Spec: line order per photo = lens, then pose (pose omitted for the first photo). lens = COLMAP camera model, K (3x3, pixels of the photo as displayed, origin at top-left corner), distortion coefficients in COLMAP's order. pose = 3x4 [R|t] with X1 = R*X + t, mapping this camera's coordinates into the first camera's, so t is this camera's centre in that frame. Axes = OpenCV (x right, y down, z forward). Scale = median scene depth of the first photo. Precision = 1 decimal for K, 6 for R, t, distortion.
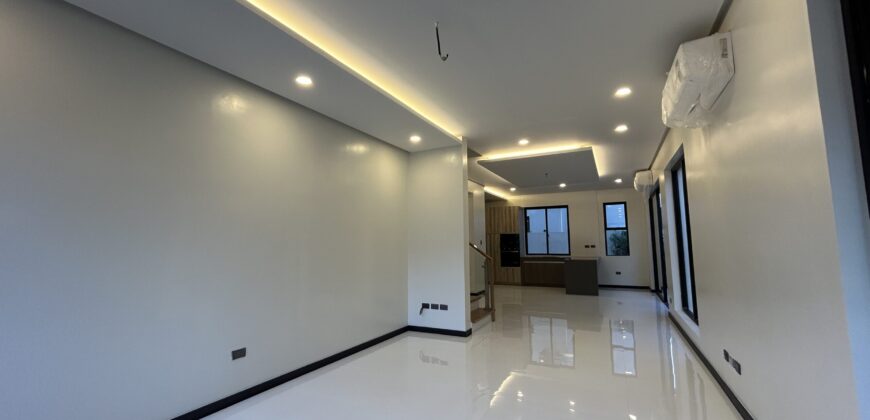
lens RADIAL K [[342.2, 0, 434.3], [0, 342.2, 208.9], [0, 0, 1]] dist [0.000820, 0.000116]
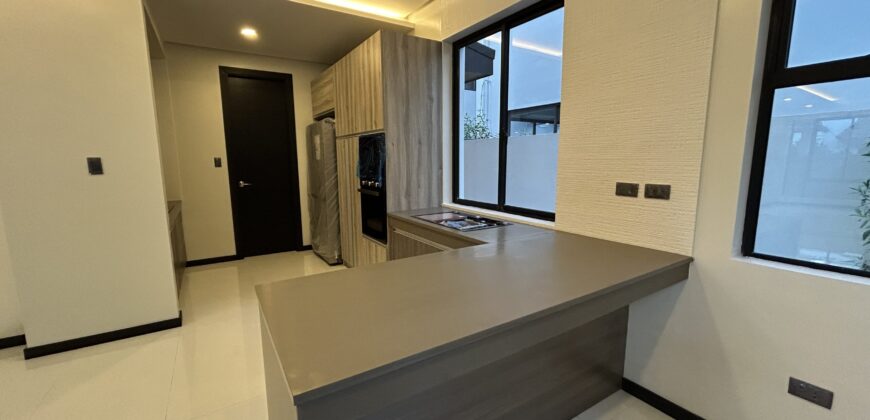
lens RADIAL K [[342.2, 0, 434.9], [0, 342.2, 213.5], [0, 0, 1]] dist [0.000820, 0.000116]
pose [[0.869747, 0.082216, -0.486601, 0.440656], [0.048126, 0.967195, 0.249436, 0.069181], [0.491146, -0.240364, 0.837258, 0.776818]]
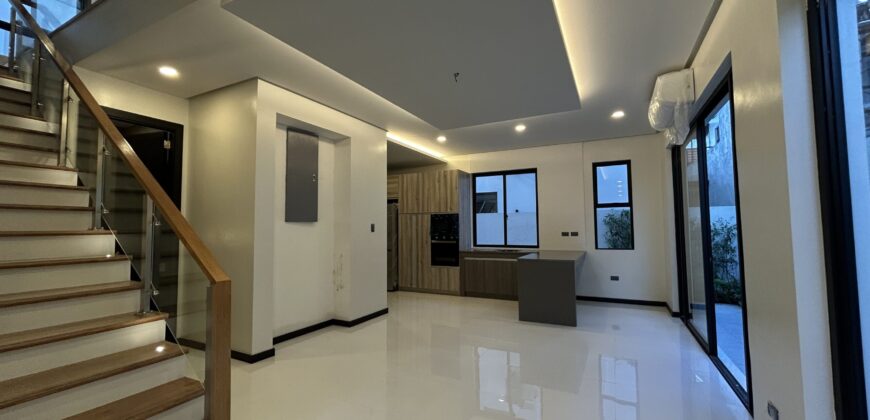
lens RADIAL K [[342.2, 0, 433.0], [0, 342.2, 209.3], [0, 0, 1]] dist [0.000820, 0.000116]
pose [[0.999996, 0.000200, -0.002885, 0.207202], [-0.000061, 0.998846, 0.048027, 0.034936], [0.002891, -0.048027, 0.998842, 0.379898]]
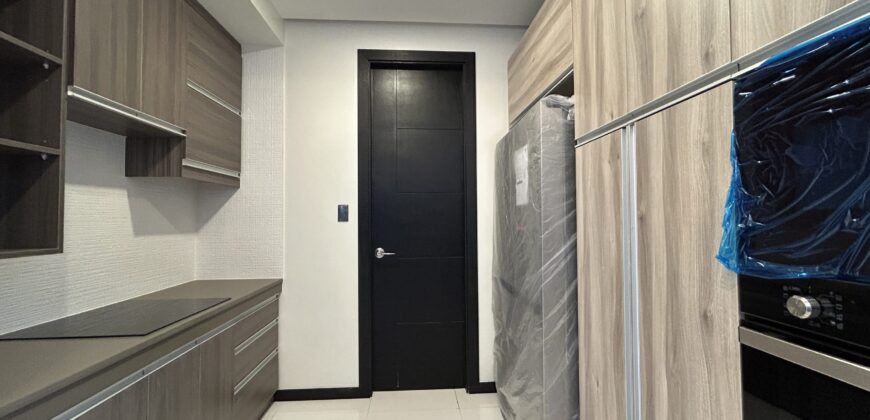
lens RADIAL K [[342.2, 0, 435.6], [0, 342.2, 209.2], [0, 0, 1]] dist [0.000820, 0.000116]
pose [[0.516459, -0.018232, -0.856118, 0.229738], [0.094011, 0.994937, 0.035525, 0.095591], [0.851136, -0.098832, 0.515558, 0.948851]]
